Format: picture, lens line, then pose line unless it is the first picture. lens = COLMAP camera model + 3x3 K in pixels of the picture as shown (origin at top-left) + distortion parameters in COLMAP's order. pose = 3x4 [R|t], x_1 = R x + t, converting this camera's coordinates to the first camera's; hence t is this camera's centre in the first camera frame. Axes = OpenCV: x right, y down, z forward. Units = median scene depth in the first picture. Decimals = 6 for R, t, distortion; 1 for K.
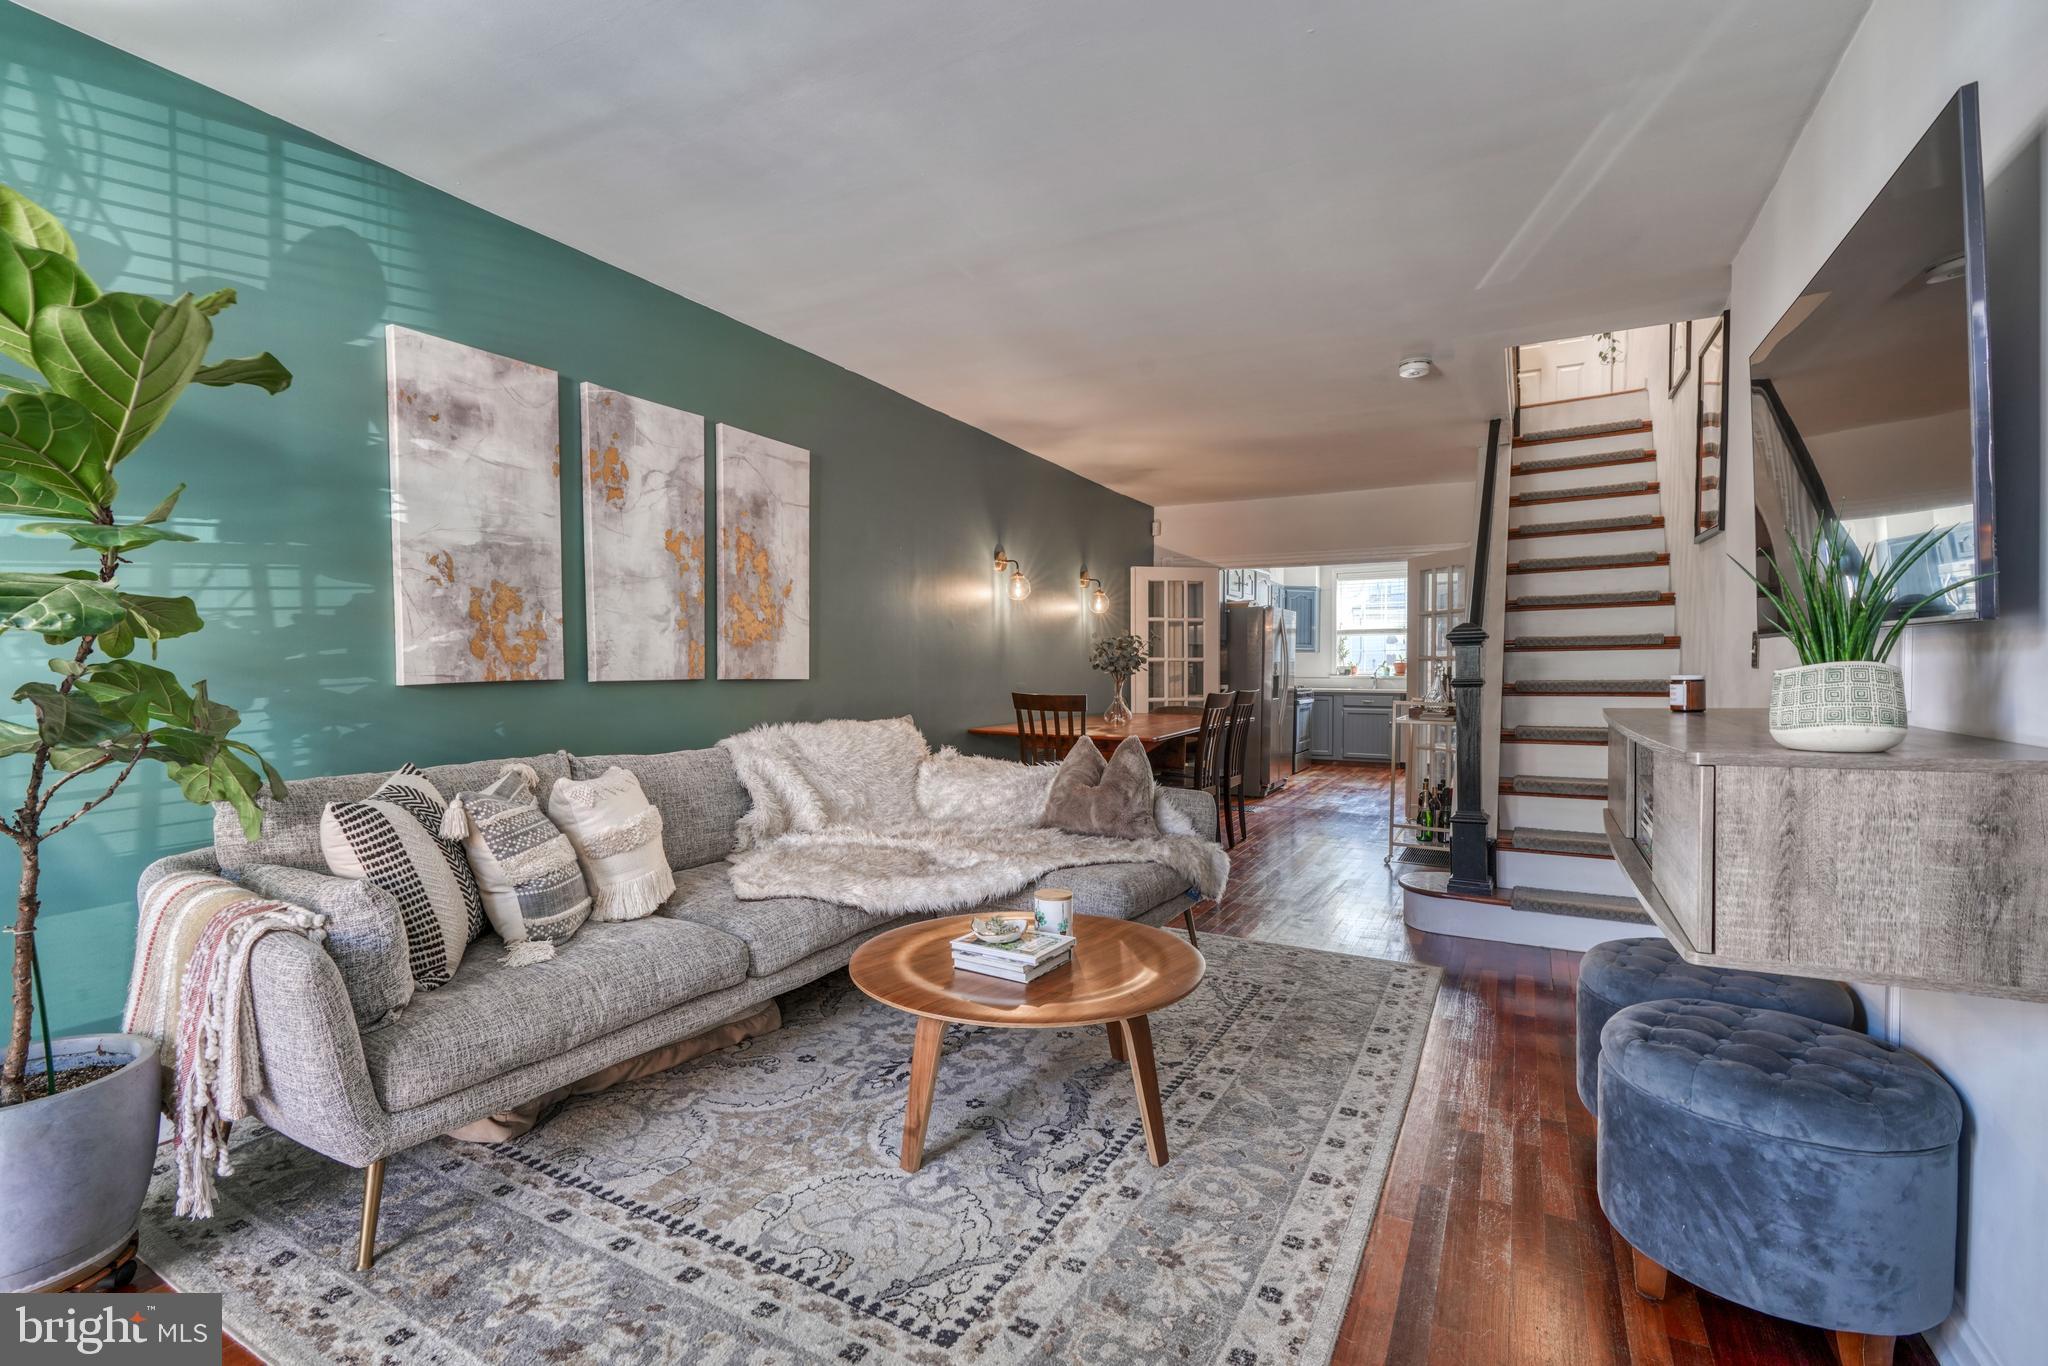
lens RADIAL K [[925.1, 0, 1024.0], [0, 925.1, 683.0], [0, 0, 1]] dist [-0.012398, 0.006034]
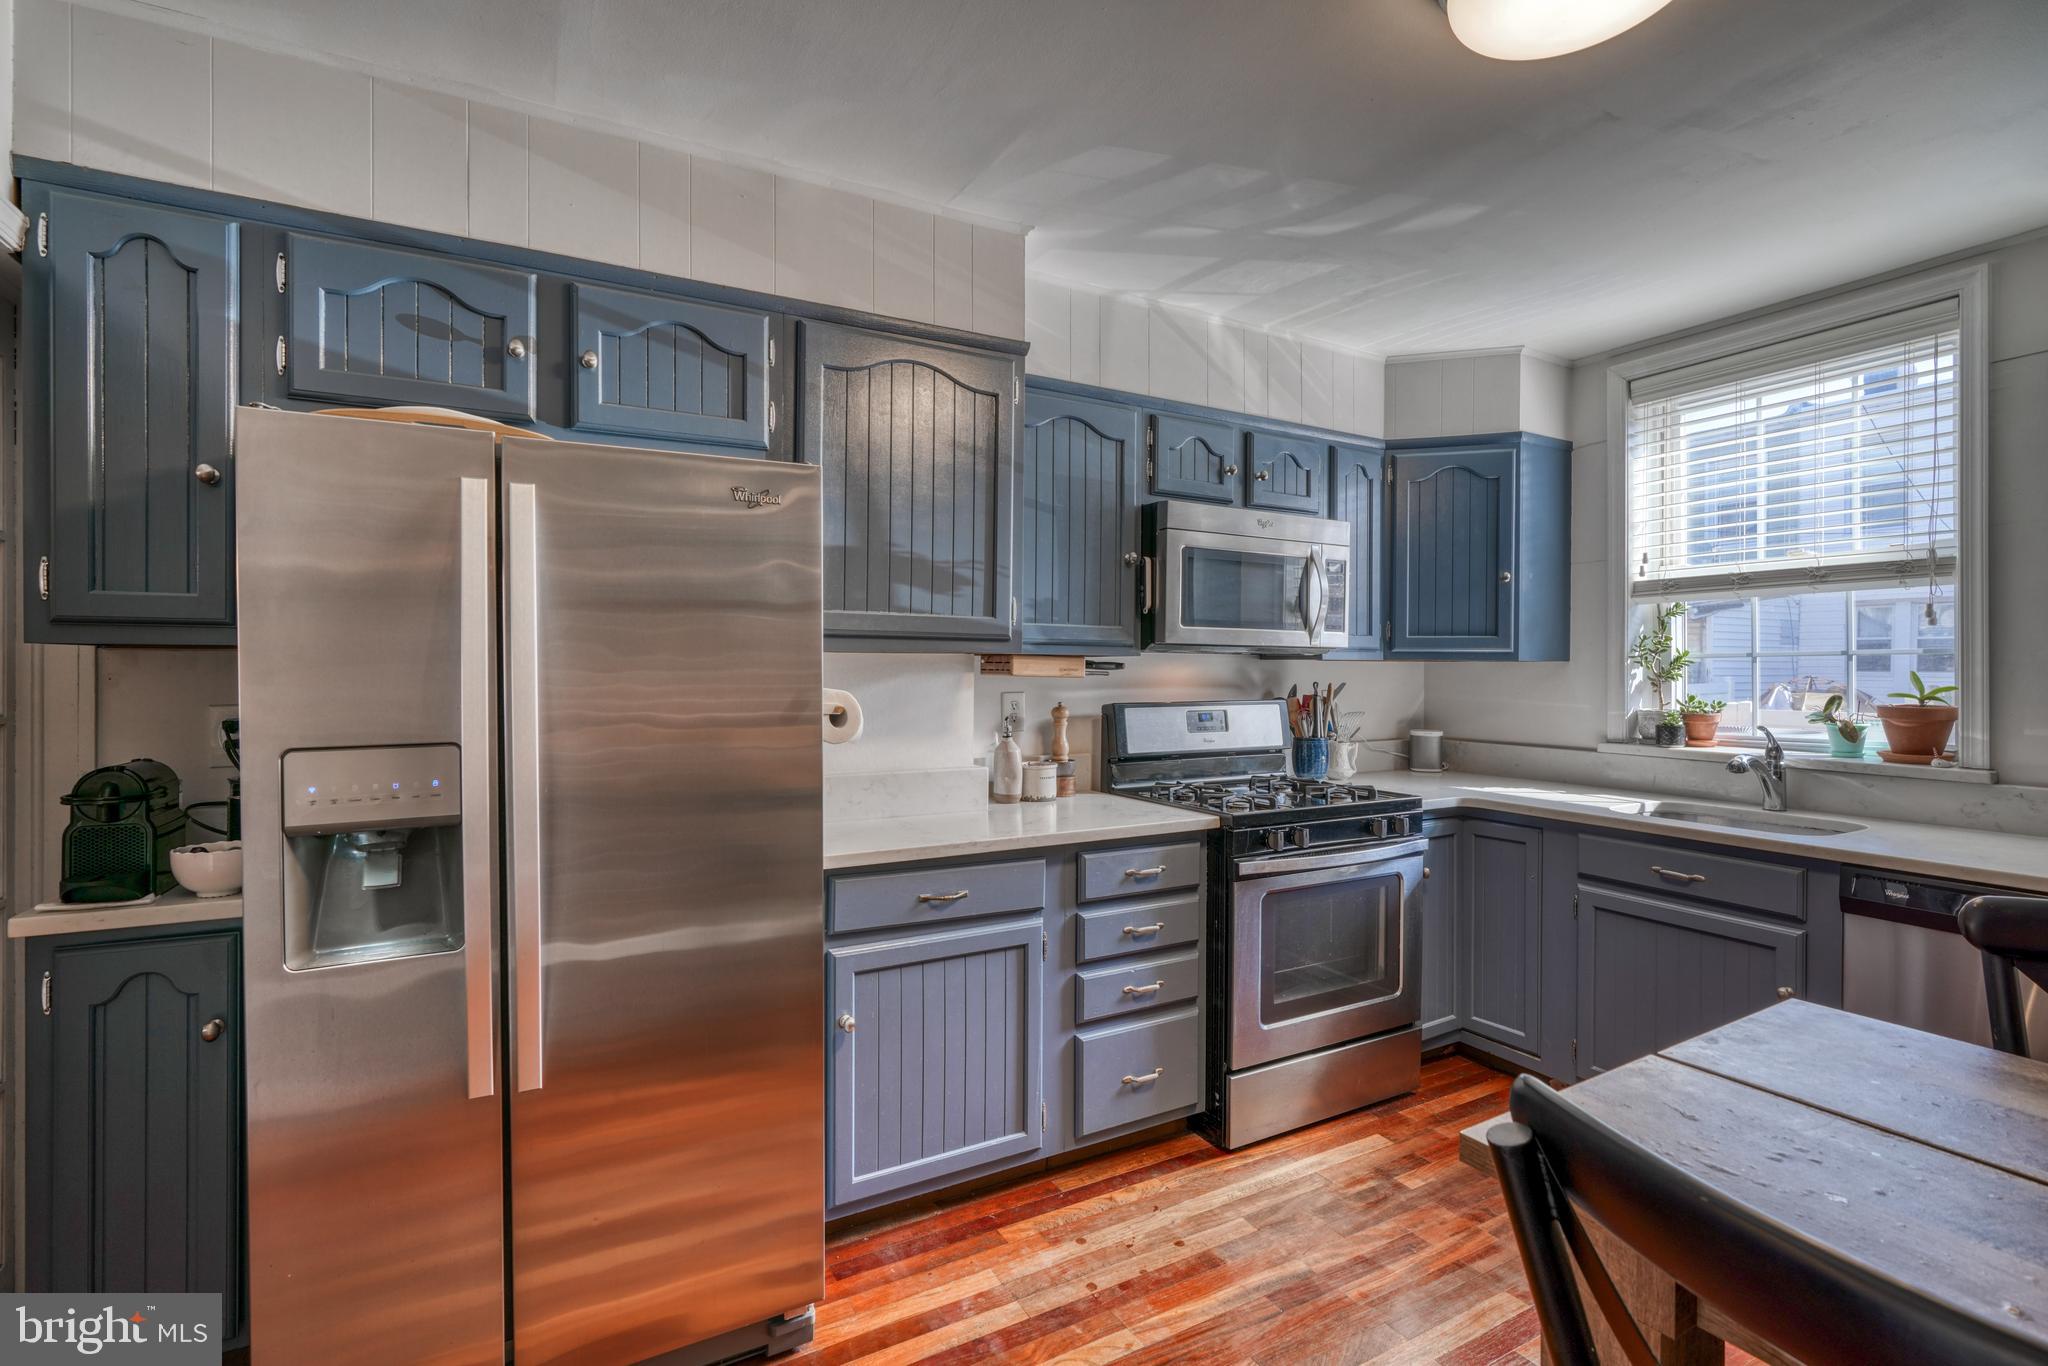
lens RADIAL K [[928.6, 0, 1011.7], [0, 928.6, 674.2], [0, 0, 1]] dist [-0.013608, 0.007452]
pose [[0.837548, 0.004945, -0.546342, 1.308033], [-0.010112, 0.999928, -0.006451, -0.100005], [0.546270, 0.010928, 0.837538, 2.588481]]
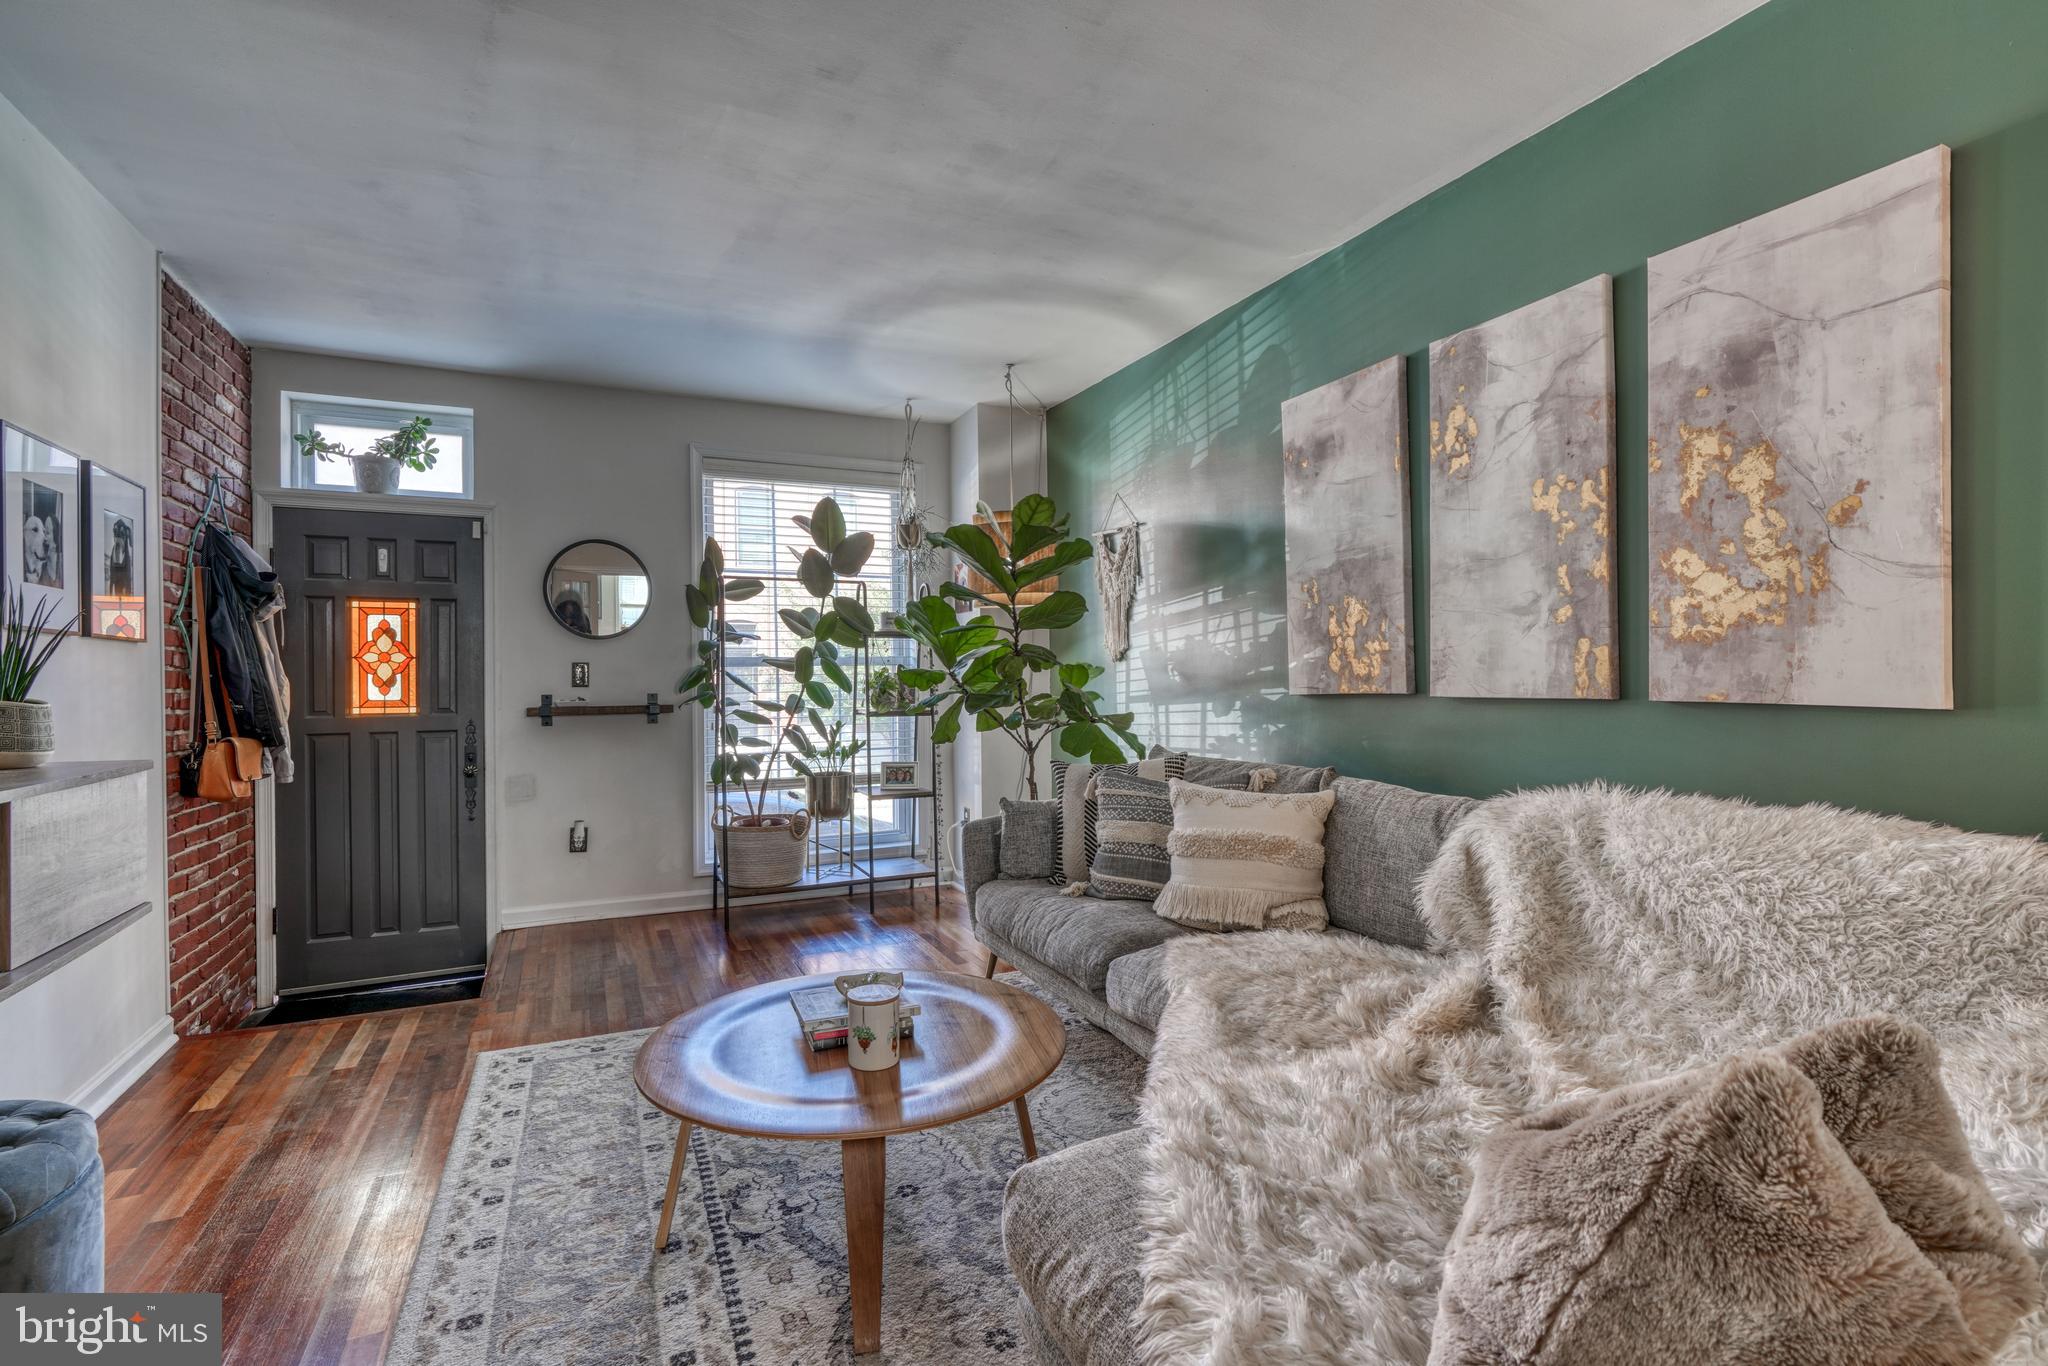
lens RADIAL K [[940.9, 0, 1012.7], [0, 940.9, 676.3], [0, 0, 1]] dist [-0.004825, 0.000807]
pose [[-0.598976, 0.007648, -0.800730, 0.465583], [-0.001357, 0.999943, 0.010566, -0.030483], [0.800766, 0.007416, -0.598932, 1.258135]]
